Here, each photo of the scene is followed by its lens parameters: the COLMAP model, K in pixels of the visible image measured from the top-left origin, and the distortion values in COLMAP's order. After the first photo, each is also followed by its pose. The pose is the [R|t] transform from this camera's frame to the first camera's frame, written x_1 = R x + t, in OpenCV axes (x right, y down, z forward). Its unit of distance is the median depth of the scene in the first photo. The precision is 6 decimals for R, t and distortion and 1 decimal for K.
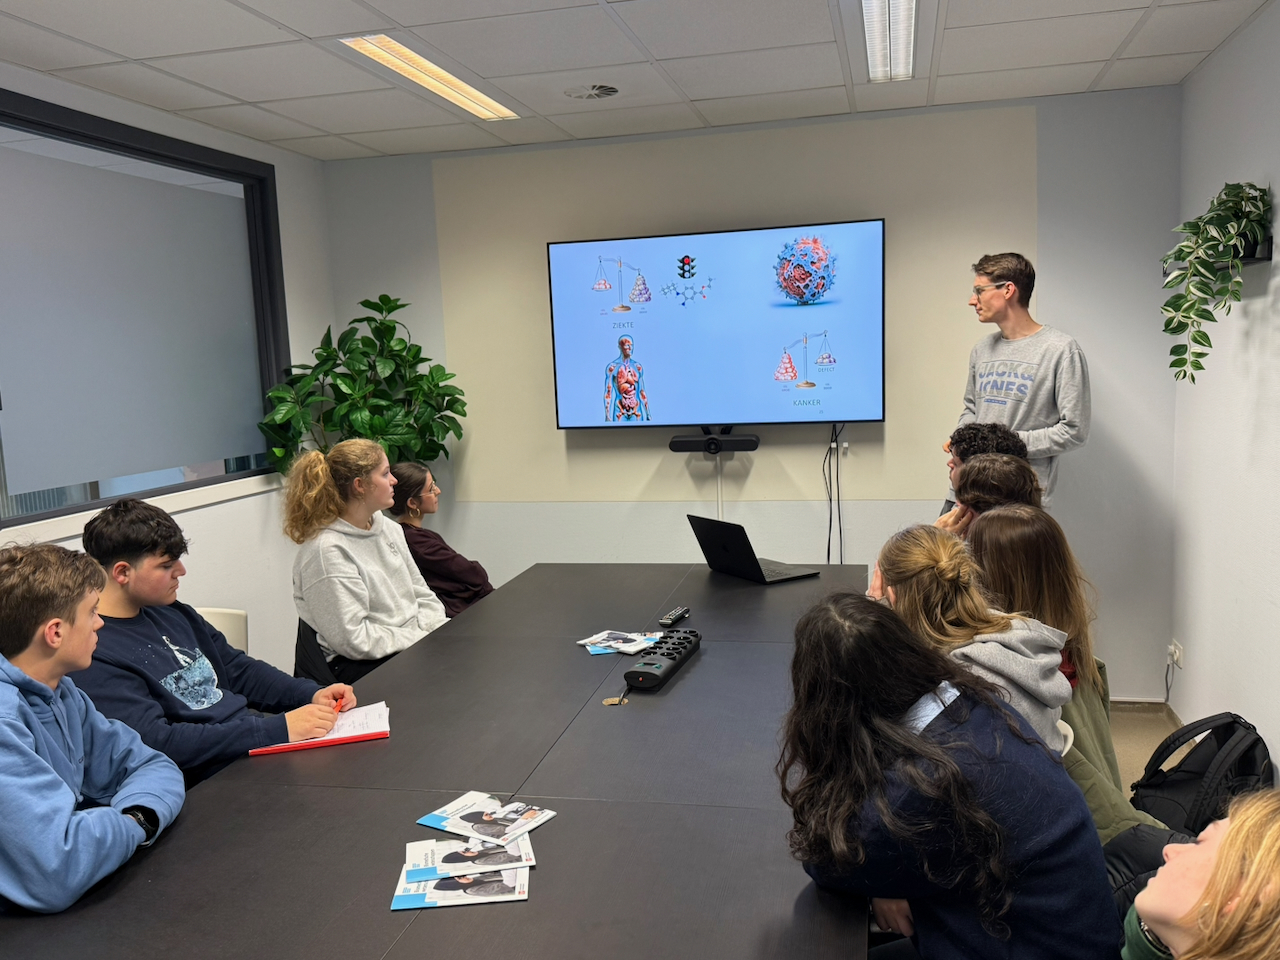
lens RADIAL K [[1040.8, 0, 644.4], [0, 1040.8, 485.1], [0, 0, 1]] dist [0.219712, -0.508250]
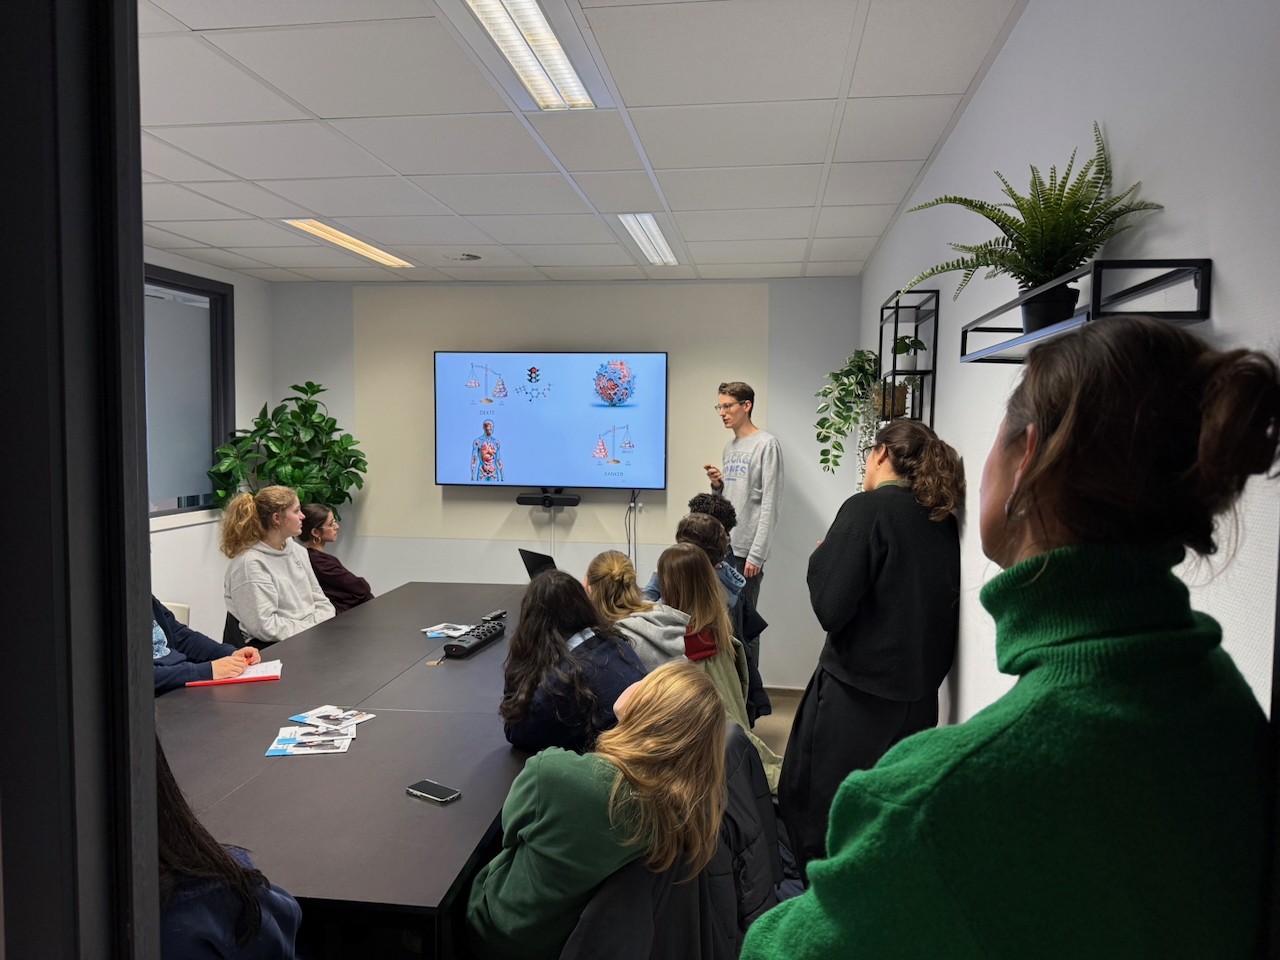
lens RADIAL K [[900.9, 0, 648.1], [0, 900.9, 481.0], [0, 0, 1]] dist [0.192315, -0.434018]
pose [[0.994323, 0.044387, 0.096702, 0.105372], [-0.038181, 0.997148, -0.065107, 0.011258], [-0.099316, 0.061045, 0.993182, -0.282055]]
